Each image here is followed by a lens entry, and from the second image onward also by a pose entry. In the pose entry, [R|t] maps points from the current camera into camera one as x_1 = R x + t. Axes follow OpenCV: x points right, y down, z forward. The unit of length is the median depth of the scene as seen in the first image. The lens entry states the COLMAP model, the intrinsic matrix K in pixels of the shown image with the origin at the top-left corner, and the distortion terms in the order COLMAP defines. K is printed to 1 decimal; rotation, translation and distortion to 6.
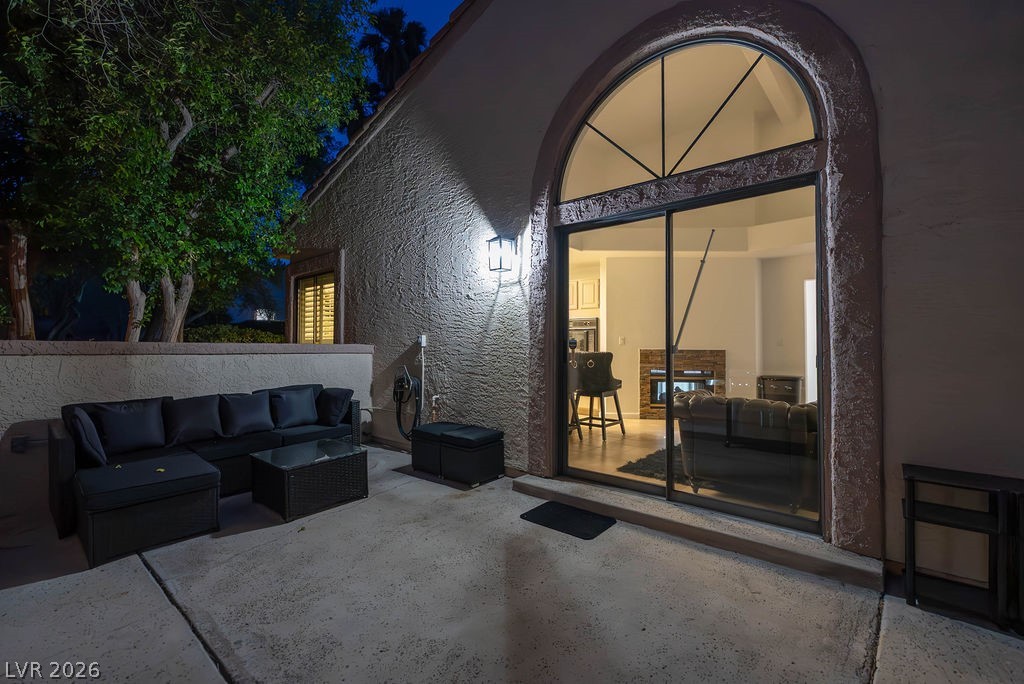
lens RADIAL K [[457.9, 0, 503.8], [0, 457.9, 345.9], [0, 0, 1]] dist [-0.002347, -0.000160]
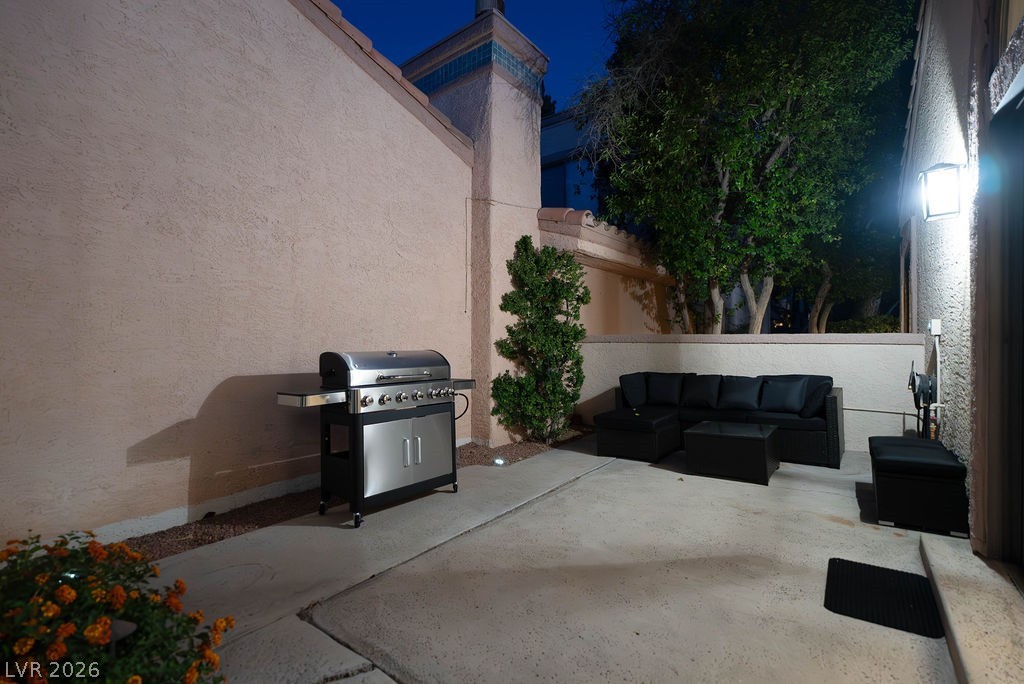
lens RADIAL K [[457.9, 0, 504.7], [0, 457.9, 341.1], [0, 0, 1]] dist [-0.002347, -0.000160]
pose [[0.049753, -0.000679, -0.998761, 0.726890], [0.003353, 0.999994, -0.000513, 0.013803], [0.998756, -0.003324, 0.049755, 0.406661]]
